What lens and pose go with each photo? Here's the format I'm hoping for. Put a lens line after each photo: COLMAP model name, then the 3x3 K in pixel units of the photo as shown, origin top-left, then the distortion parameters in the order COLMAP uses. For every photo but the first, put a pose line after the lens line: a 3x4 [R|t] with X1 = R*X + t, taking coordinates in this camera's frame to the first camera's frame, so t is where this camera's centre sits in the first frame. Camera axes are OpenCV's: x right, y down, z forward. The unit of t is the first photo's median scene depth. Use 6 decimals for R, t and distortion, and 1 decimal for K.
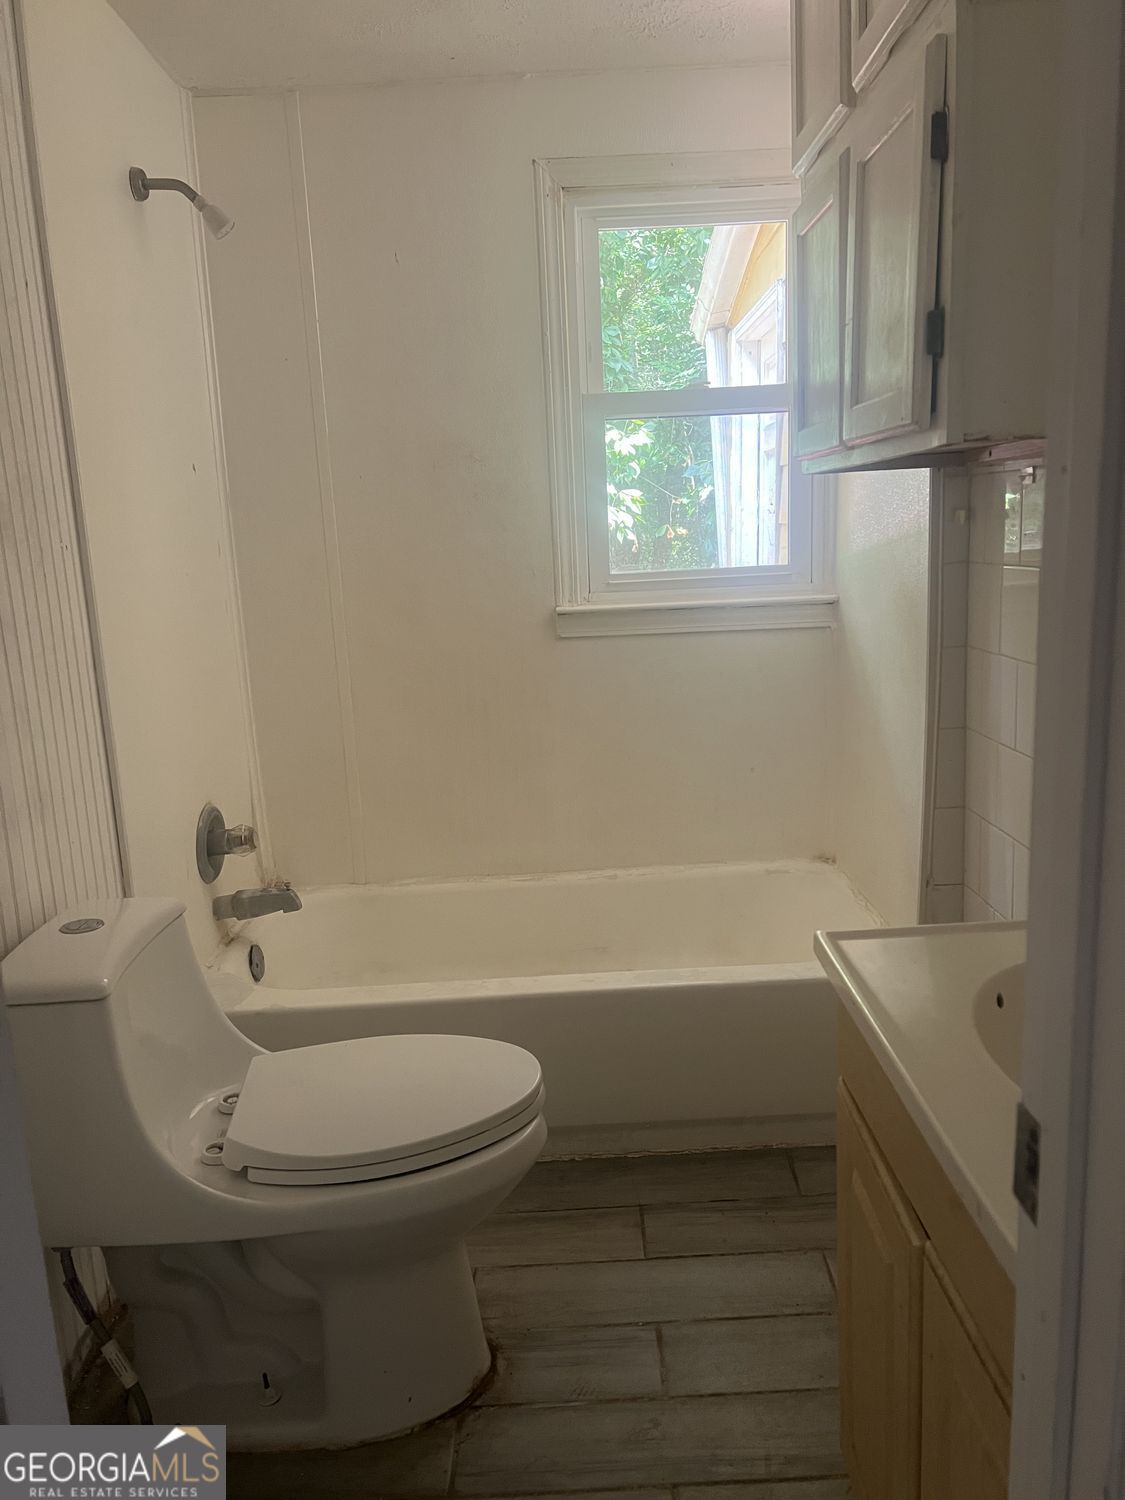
lens RADIAL K [[1136.1, 0, 560.1], [0, 1136.1, 745.4], [0, 0, 1]] dist [0.064745, -0.026975]
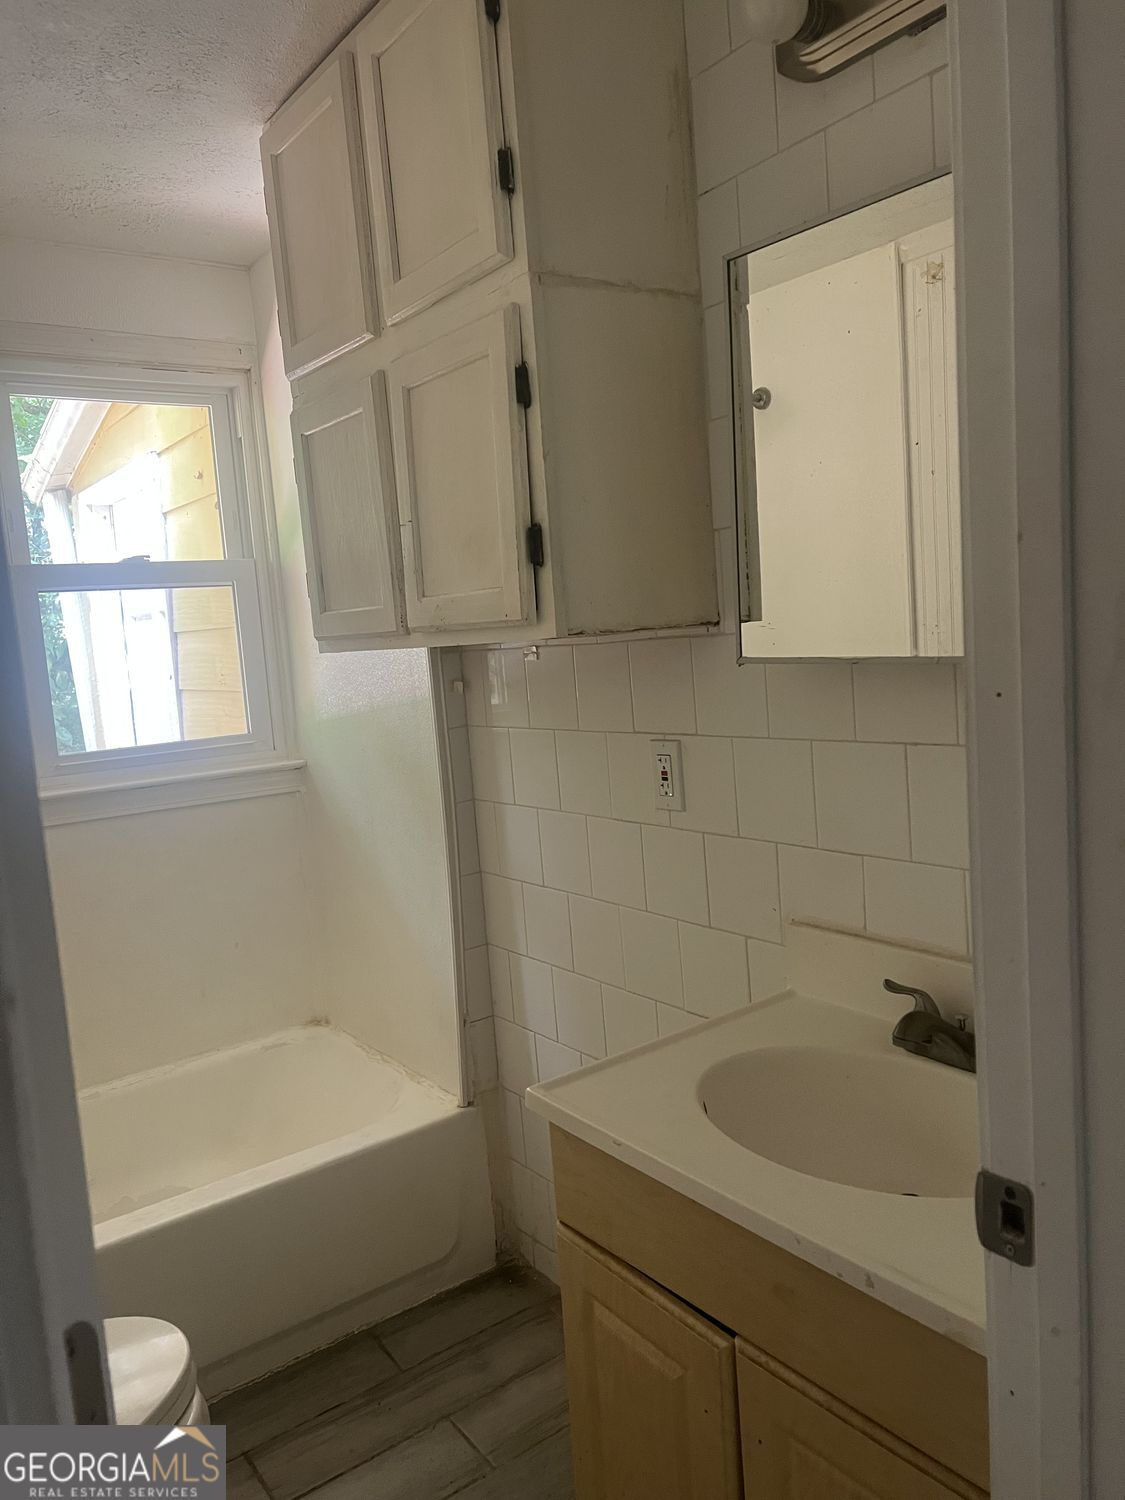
lens RADIAL K [[1136.1, 0, 552.9], [0, 1136.1, 759.7], [0, 0, 1]] dist [0.064745, -0.026975]
pose [[0.823657, -0.077591, 0.561755, -0.185100], [0.143097, 0.986977, -0.073488, -0.031048], [-0.548737, 0.140915, 0.824034, 0.039276]]
